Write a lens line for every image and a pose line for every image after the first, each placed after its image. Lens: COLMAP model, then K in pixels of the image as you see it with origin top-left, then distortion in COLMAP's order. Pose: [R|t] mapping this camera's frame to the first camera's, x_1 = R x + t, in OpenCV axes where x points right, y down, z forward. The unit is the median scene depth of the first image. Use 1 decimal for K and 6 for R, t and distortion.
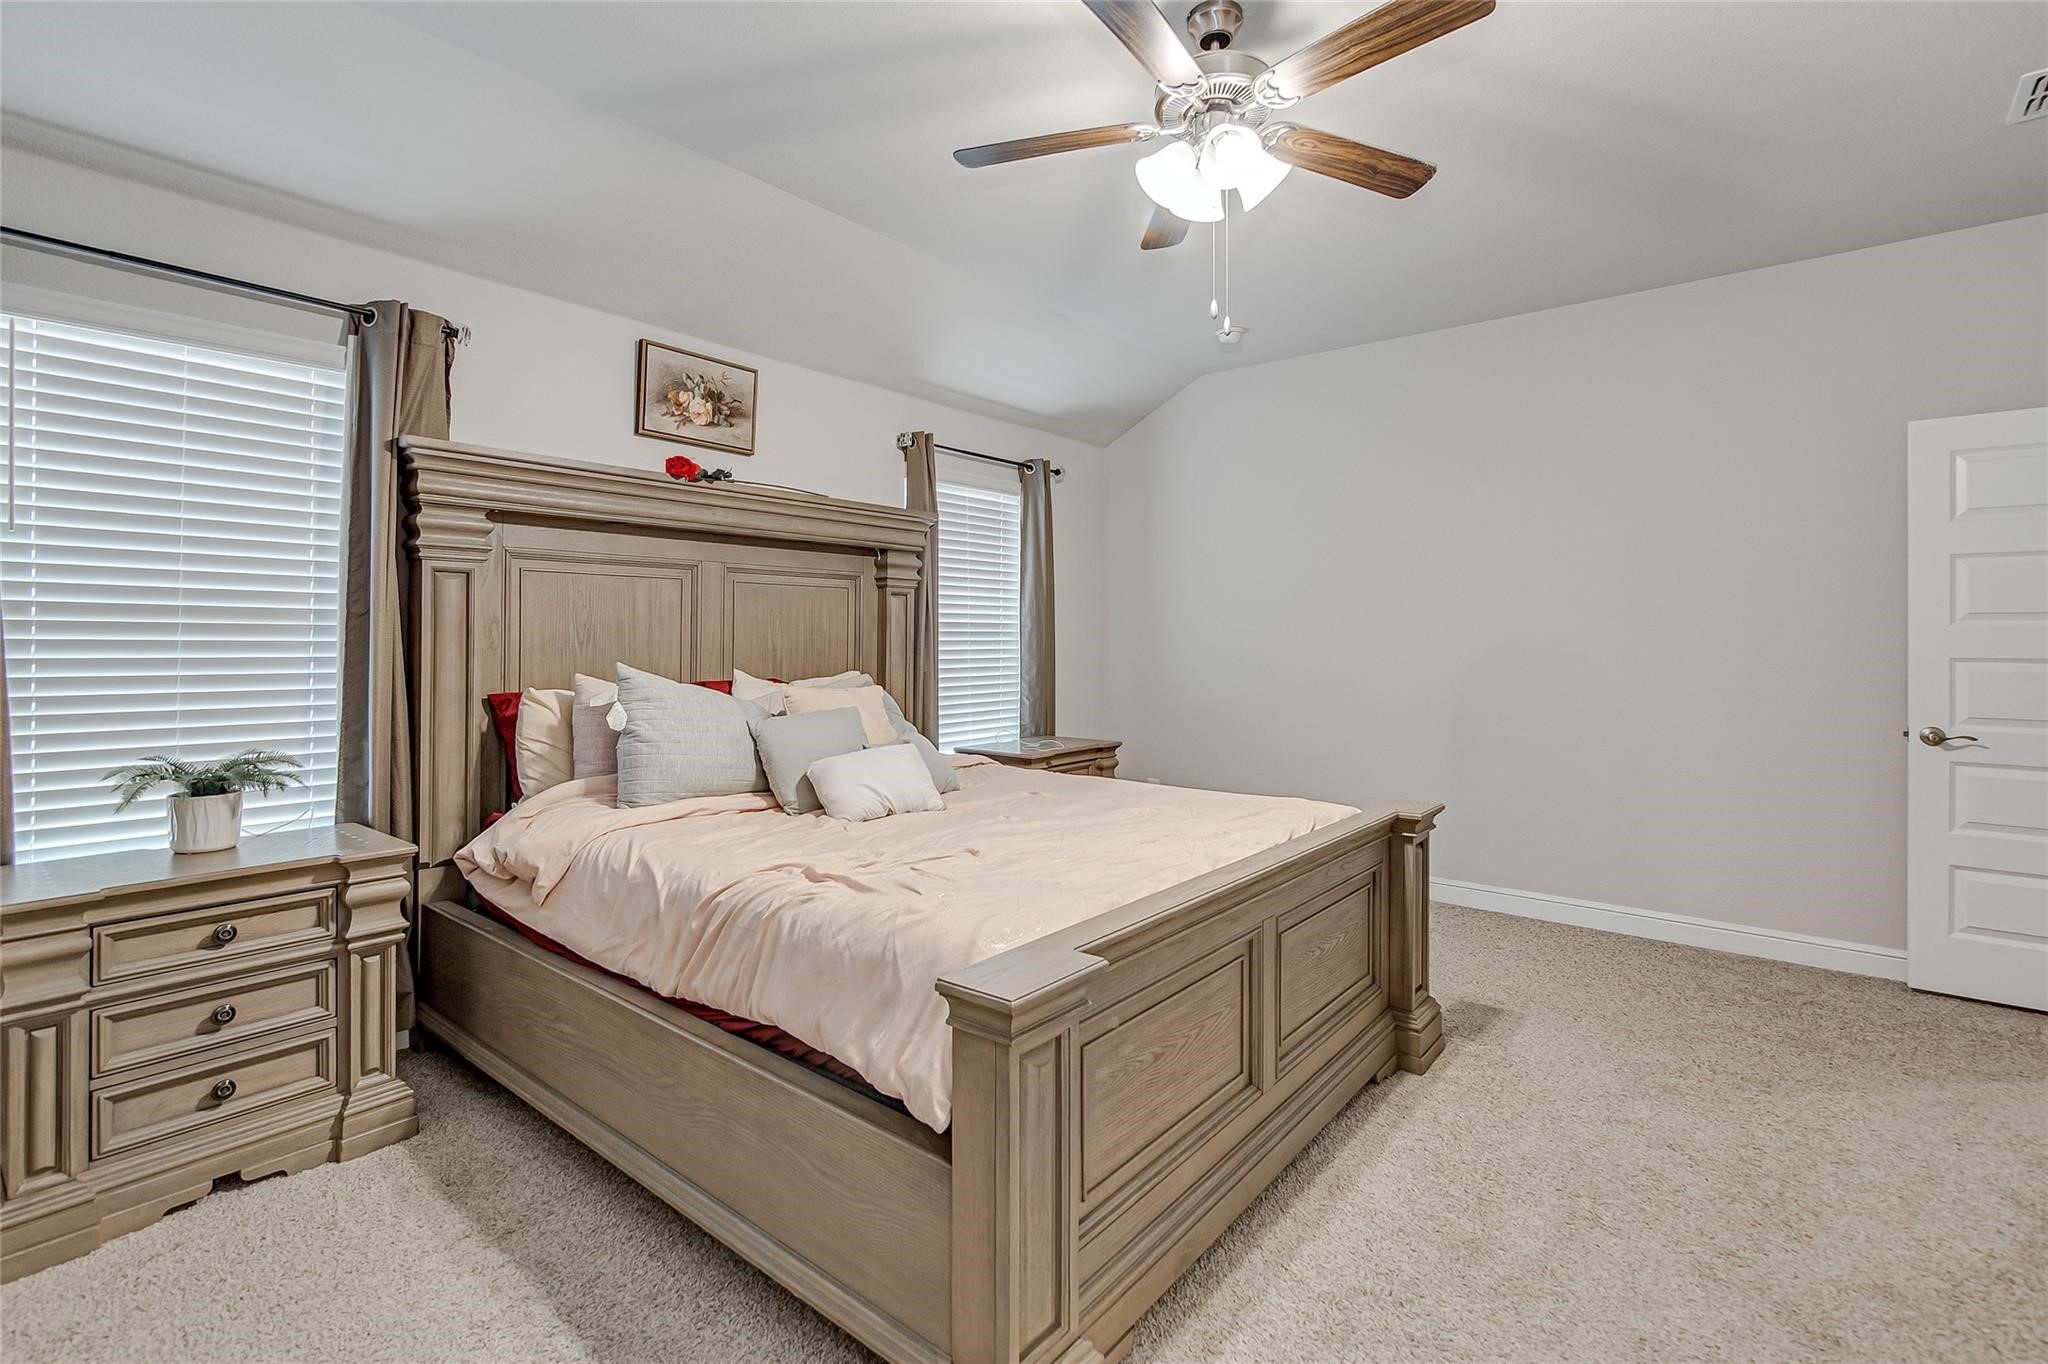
lens RADIAL K [[935.9, 0, 1005.0], [0, 935.9, 631.5], [0, 0, 1]] dist [-0.002444, -0.000094]
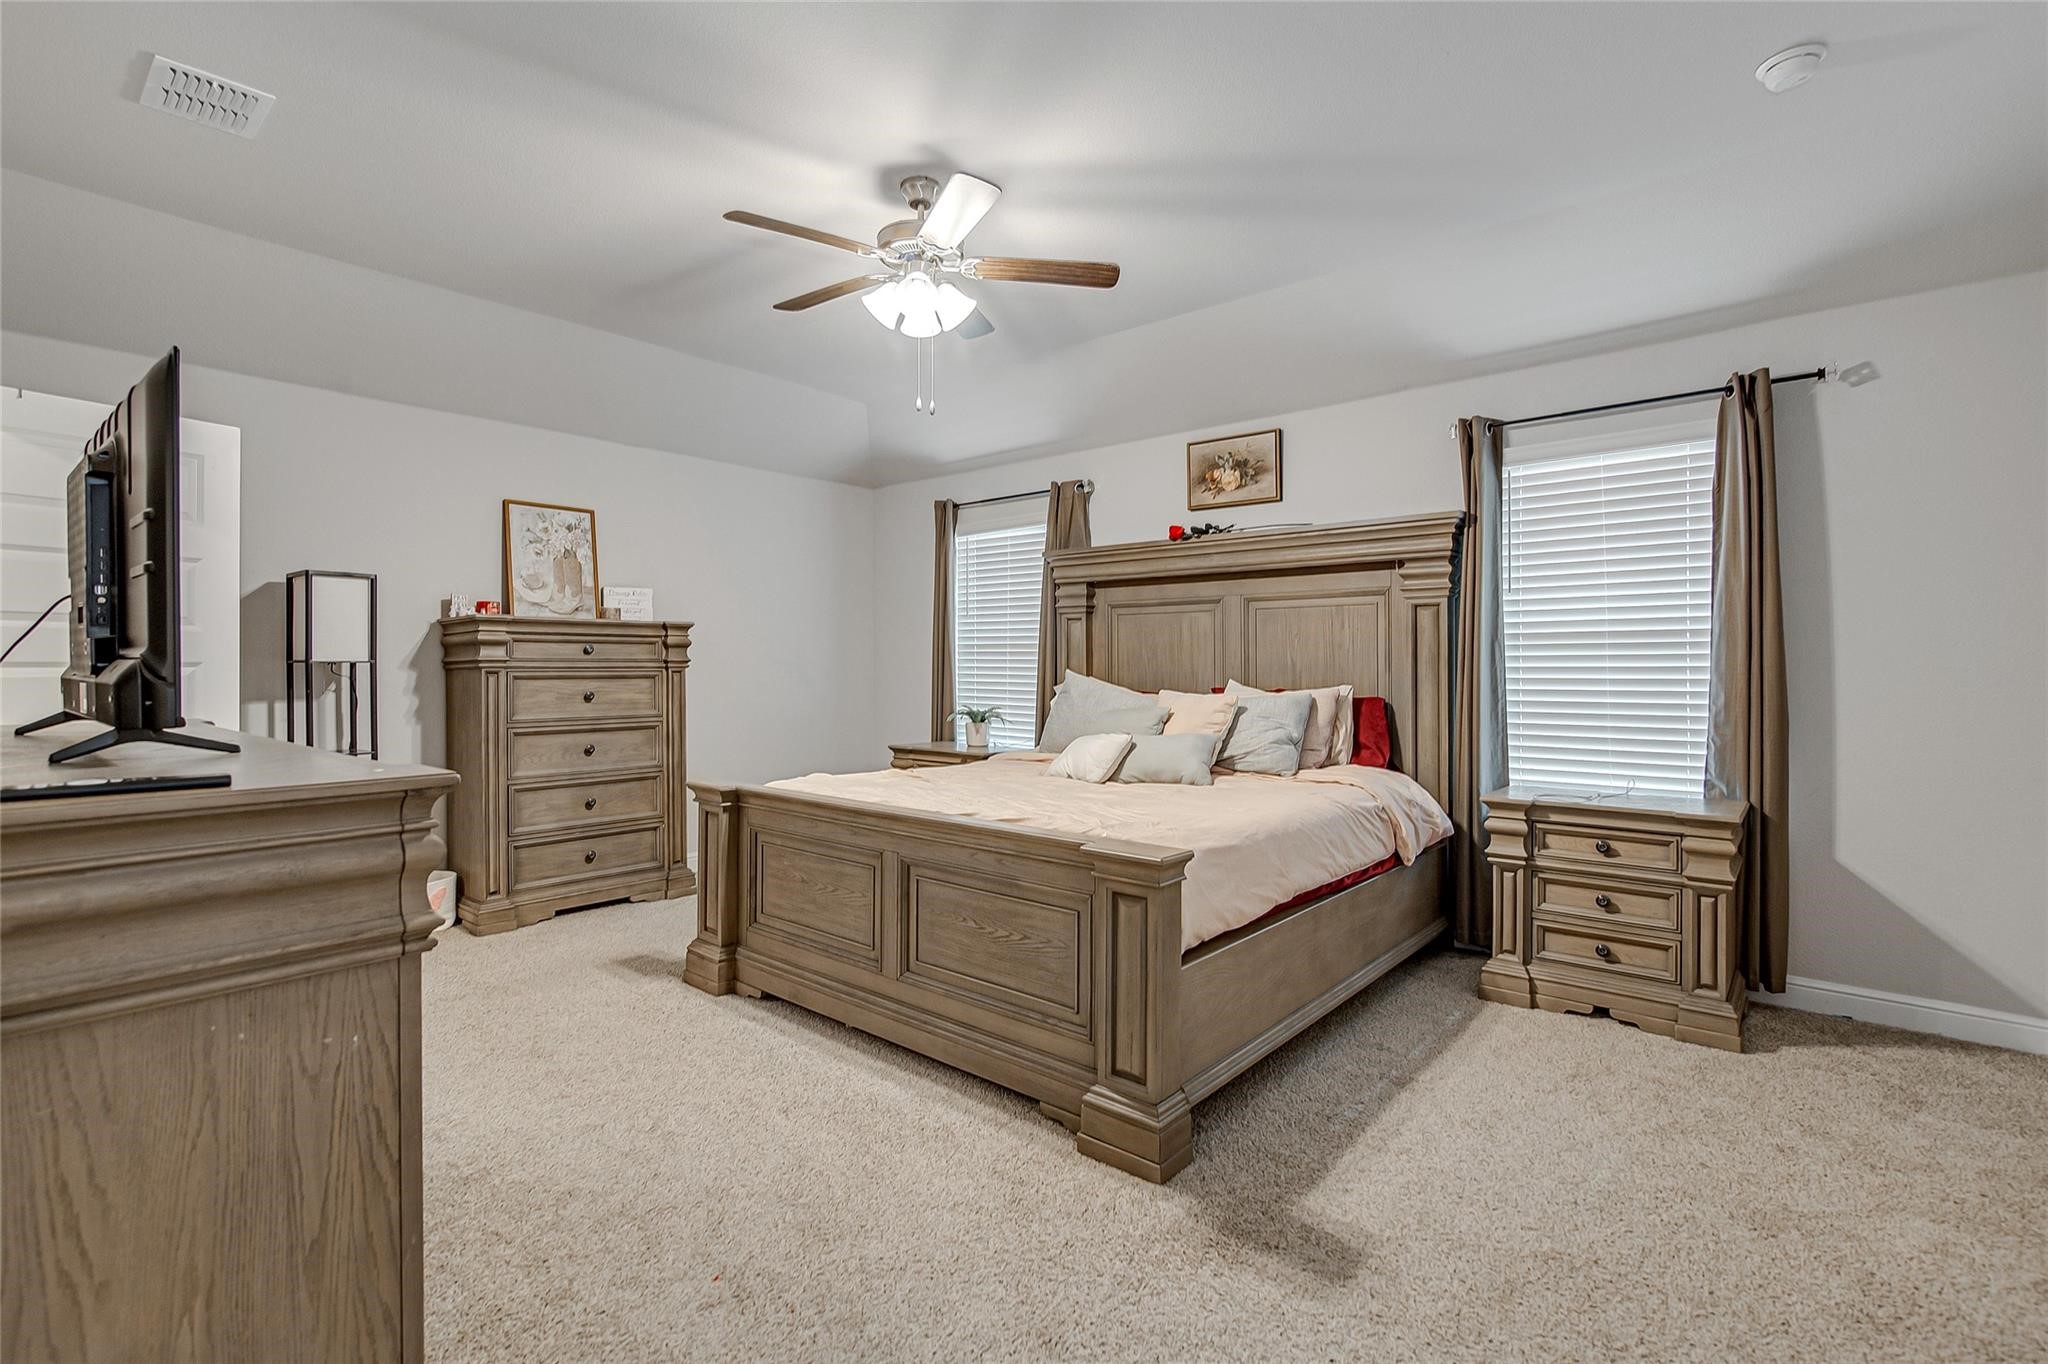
lens RADIAL K [[935.9, 0, 1022.4], [0, 935.9, 674.4], [0, 0, 1]] dist [-0.002444, -0.000094]
pose [[-0.012171, 0.003383, -0.999920, 0.978695], [0.002336, 0.999992, 0.003355, 0.029270], [0.999923, -0.002295, -0.012179, 0.729603]]
